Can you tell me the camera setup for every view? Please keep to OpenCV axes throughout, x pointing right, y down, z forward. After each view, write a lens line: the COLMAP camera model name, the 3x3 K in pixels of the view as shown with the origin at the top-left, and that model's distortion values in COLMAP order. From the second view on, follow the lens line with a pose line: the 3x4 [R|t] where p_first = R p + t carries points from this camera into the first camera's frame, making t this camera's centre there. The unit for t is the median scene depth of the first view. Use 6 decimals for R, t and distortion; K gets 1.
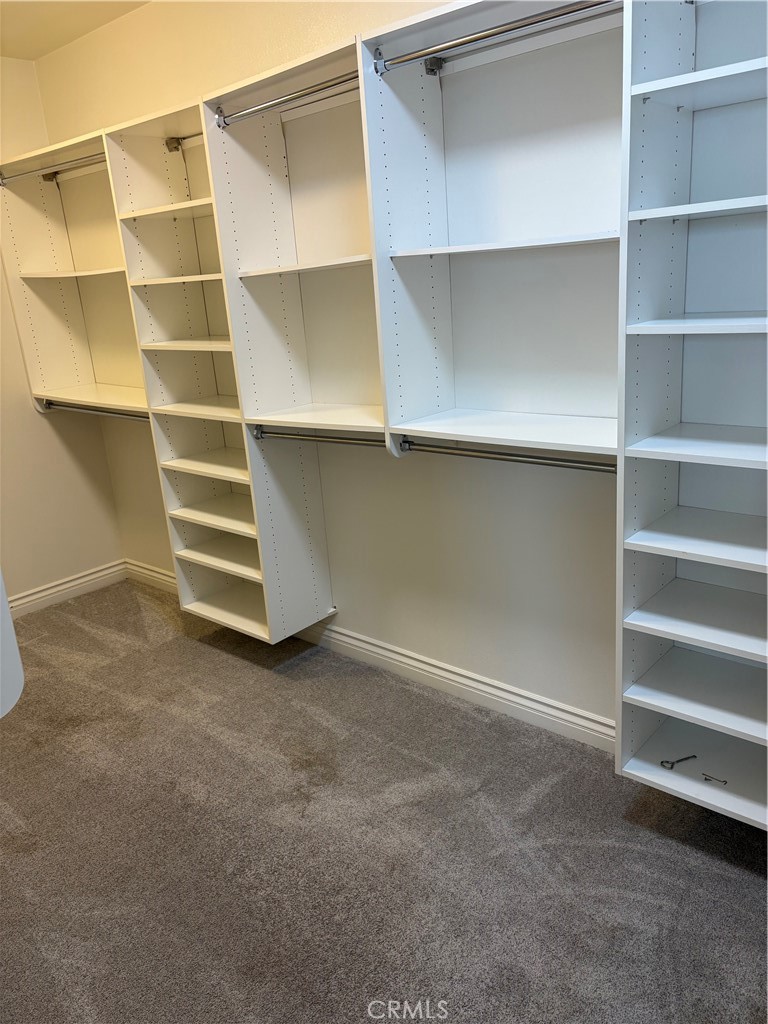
lens RADIAL K [[783.4, 0, 382.5], [0, 783.4, 513.3], [0, 0, 1]] dist [0.056316, -0.052972]
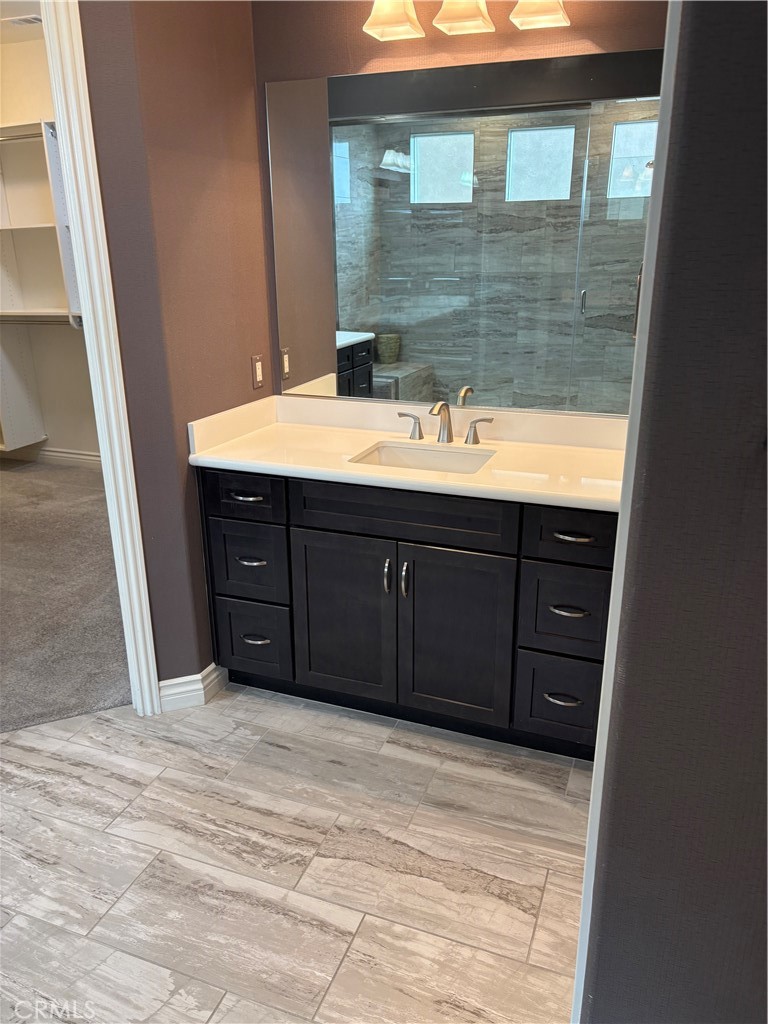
lens RADIAL K [[783.4, 0, 379.3], [0, 783.4, 513.3], [0, 0, 1]] dist [0.056316, -0.052972]
pose [[0.939338, -0.051913, 0.339040, 0.032110], [0.043236, 0.998516, 0.033103, 0.322592], [-0.340256, -0.016436, 0.940189, -1.018701]]
